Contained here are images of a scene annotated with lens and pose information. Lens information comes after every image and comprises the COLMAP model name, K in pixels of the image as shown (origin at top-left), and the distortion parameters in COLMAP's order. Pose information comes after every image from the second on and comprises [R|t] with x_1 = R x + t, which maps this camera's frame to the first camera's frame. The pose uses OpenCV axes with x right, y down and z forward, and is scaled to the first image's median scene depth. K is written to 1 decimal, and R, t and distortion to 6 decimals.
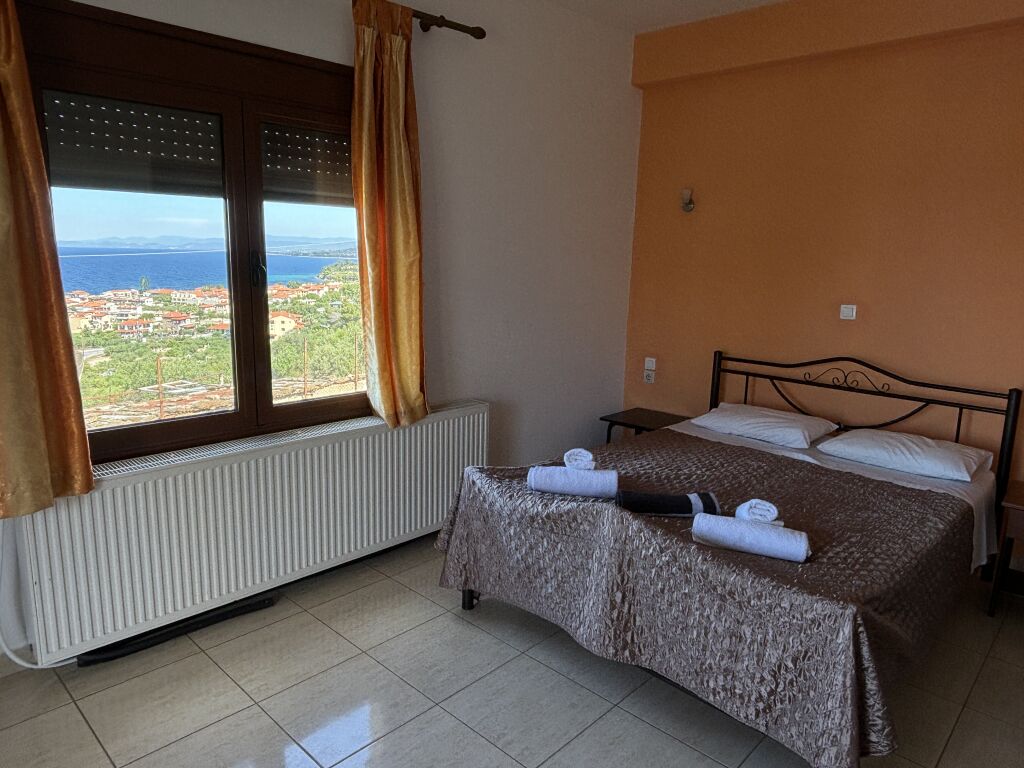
lens RADIAL K [[686.0, 0, 512.0], [0, 686.0, 384.0], [0, 0, 1]] dist [-0.018666, -0.003566]
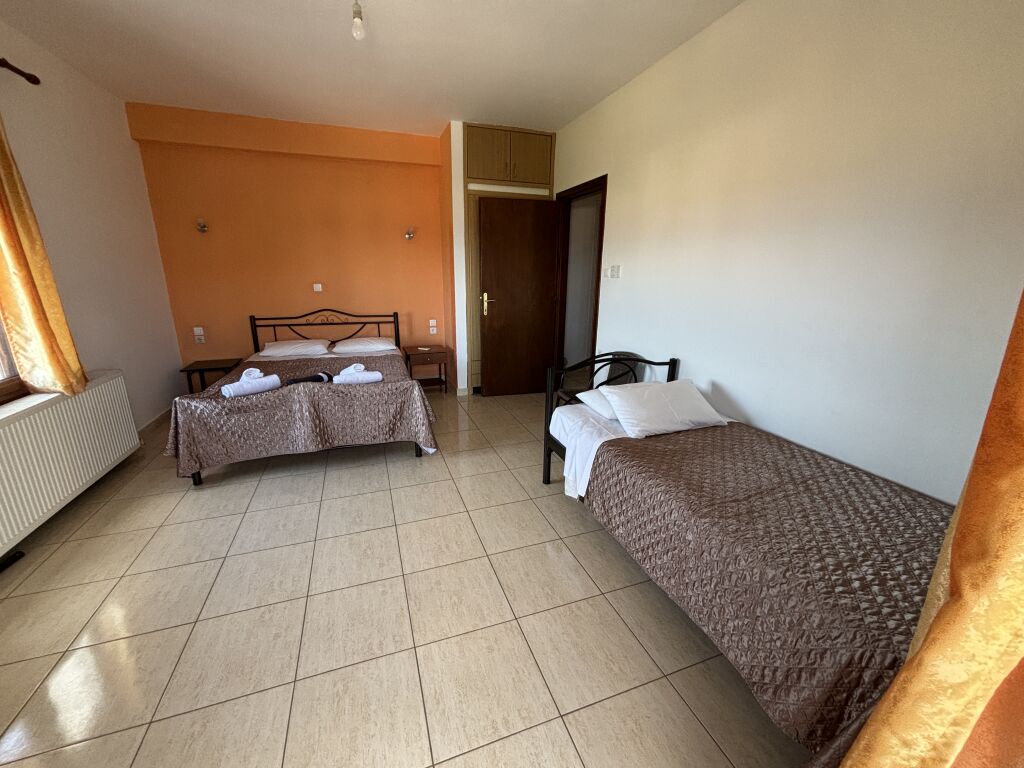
lens RADIAL K [[415.6, 0, 512.0], [0, 415.6, 384.0], [0, 0, 1]] dist [0.002507, 0.000510]
pose [[0.447313, -0.258246, 0.856283, -0.516960], [0.171679, 0.964395, 0.201168, 0.030149], [-0.877746, 0.057021, 0.475722, -0.131626]]
